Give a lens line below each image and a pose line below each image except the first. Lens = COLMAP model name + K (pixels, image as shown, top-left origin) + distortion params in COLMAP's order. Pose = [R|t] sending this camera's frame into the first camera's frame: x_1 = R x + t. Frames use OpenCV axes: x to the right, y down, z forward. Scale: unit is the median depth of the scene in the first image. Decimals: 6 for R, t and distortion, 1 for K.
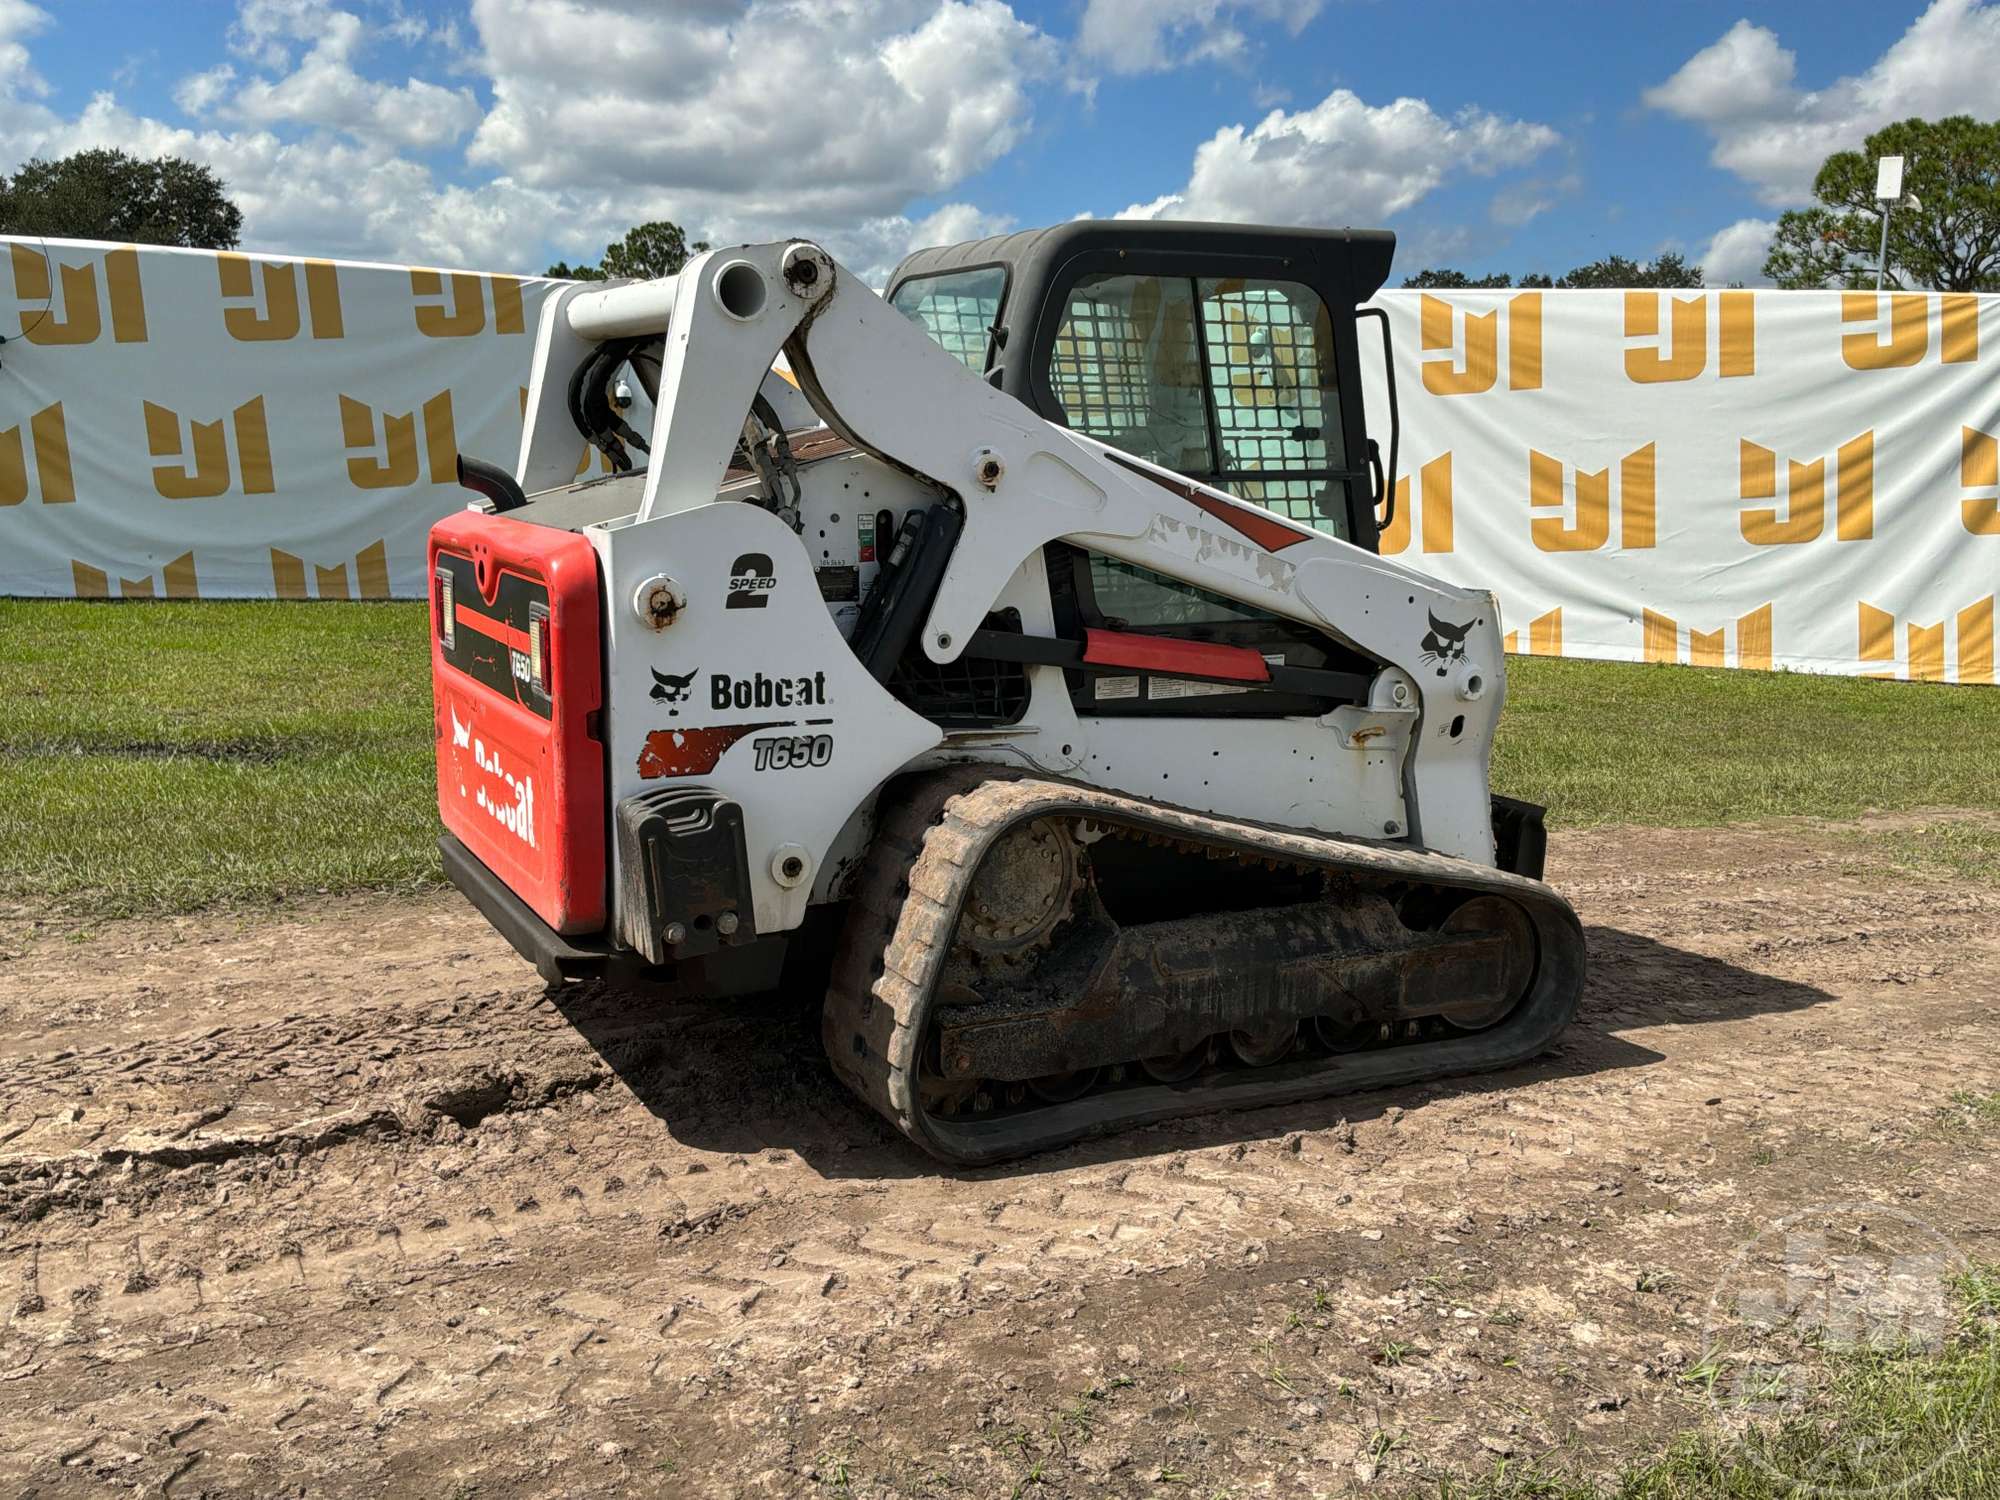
lens RADIAL K [[1826.5, 0, 996.1], [0, 1826.5, 744.2], [0, 0, 1]] dist [0.150123, -0.321283]
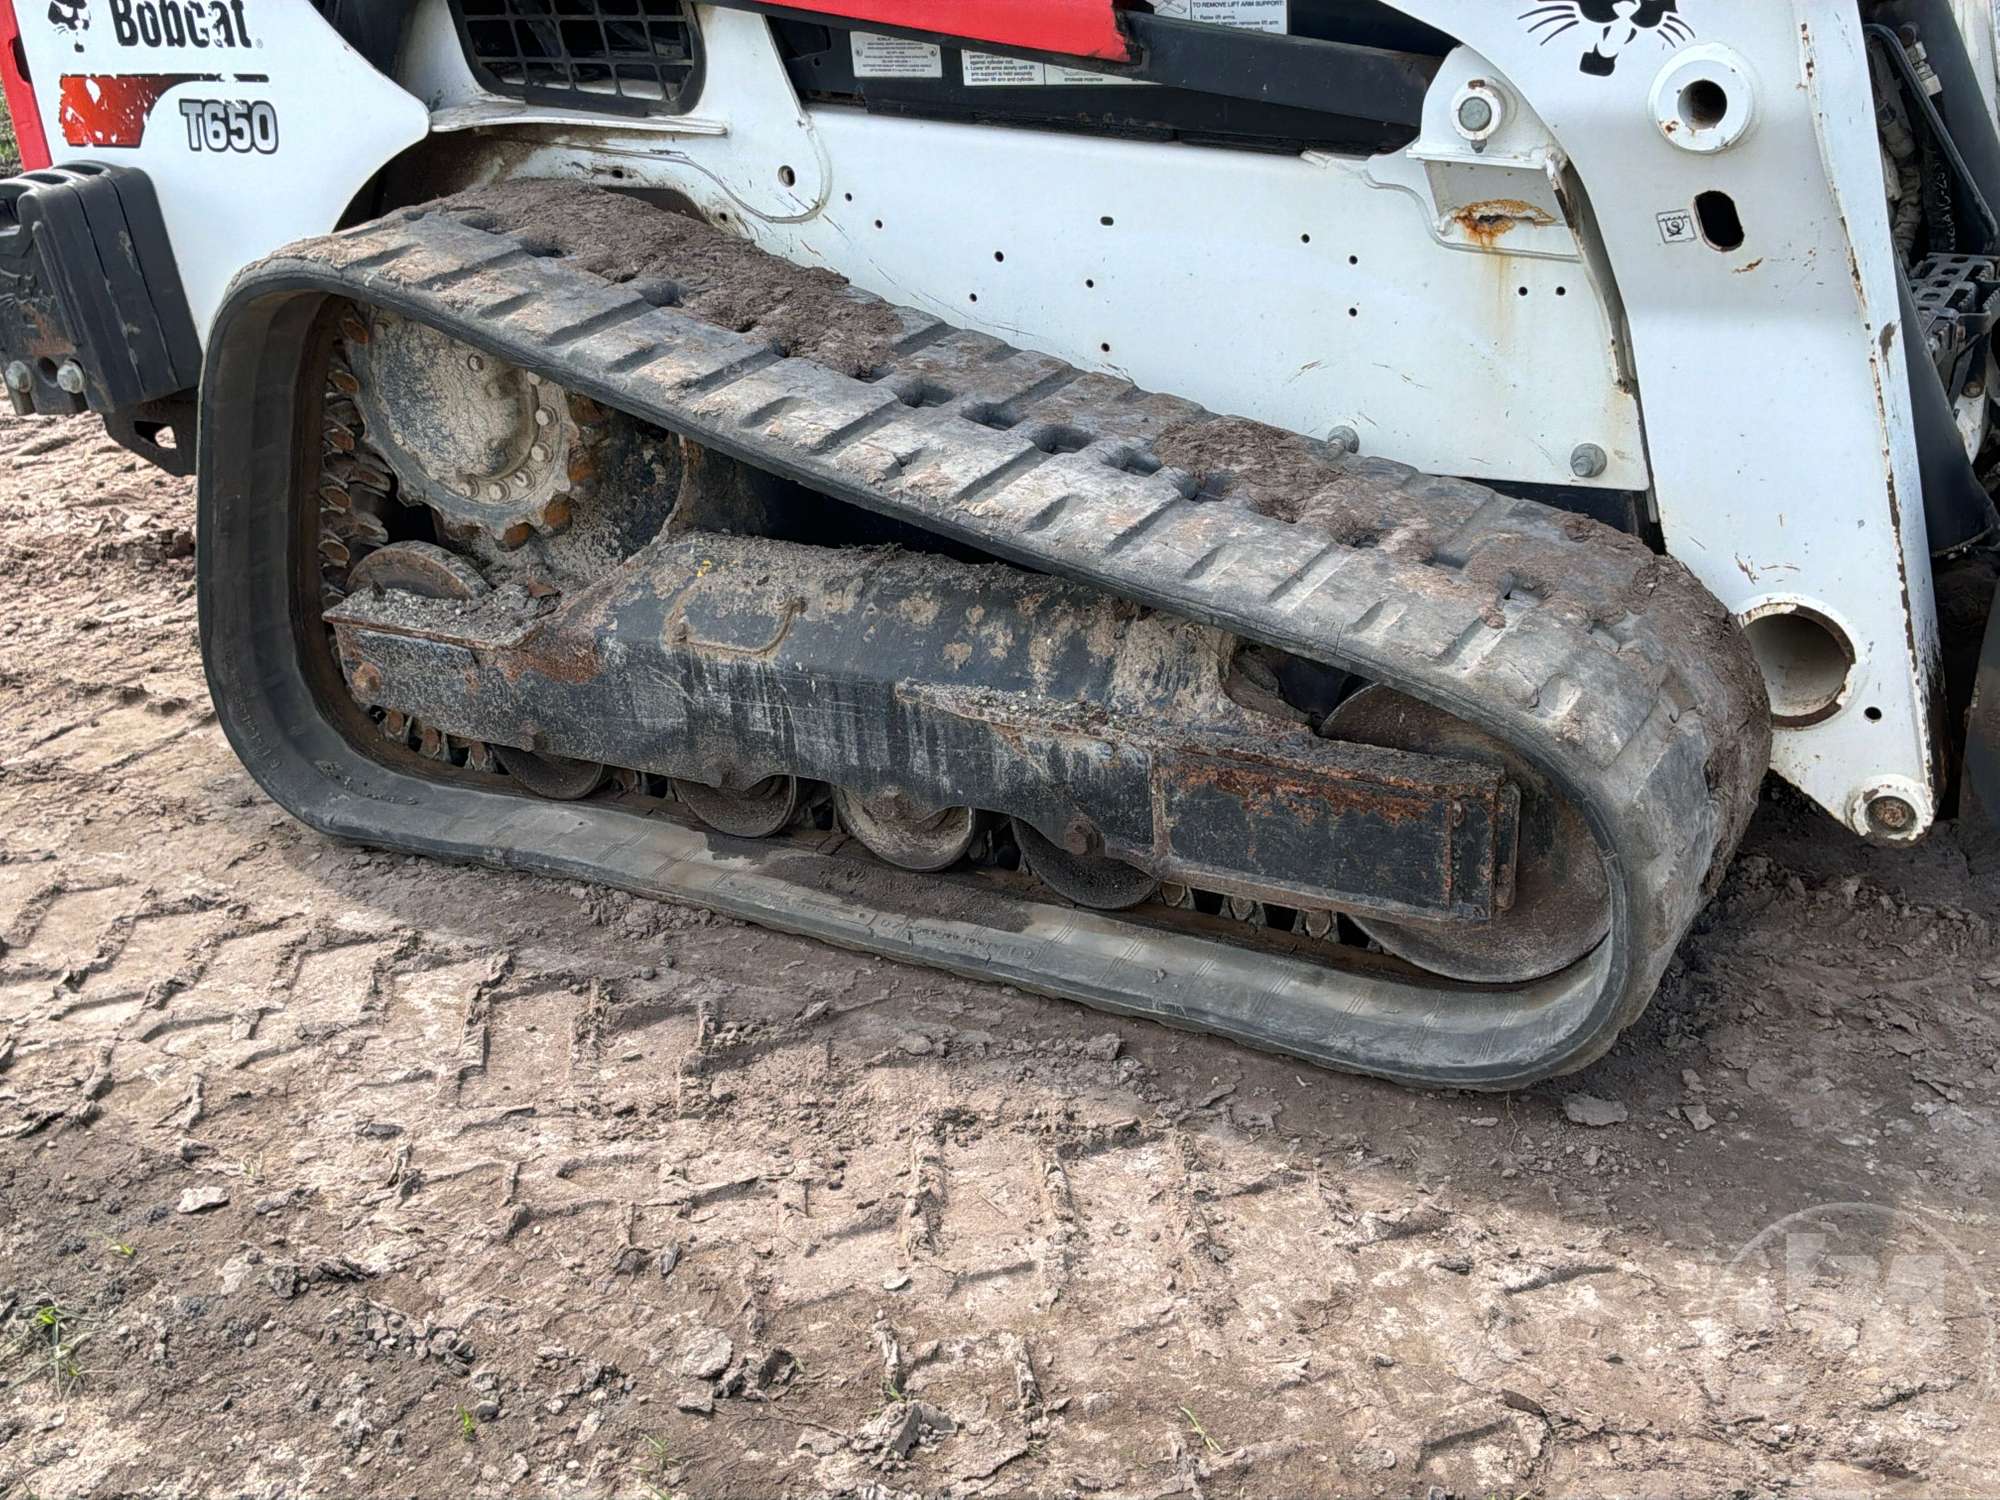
lens RADIAL K [[2221.7, 0, 994.9], [0, 2221.7, 745.9], [0, 0, 1]] dist [0.174807, -0.390306]
pose [[0.536800, 0.302658, -0.787556, 0.664674], [-0.056943, 0.944312, 0.324087, -0.057853], [0.841786, -0.129124, 0.524140, 0.750161]]
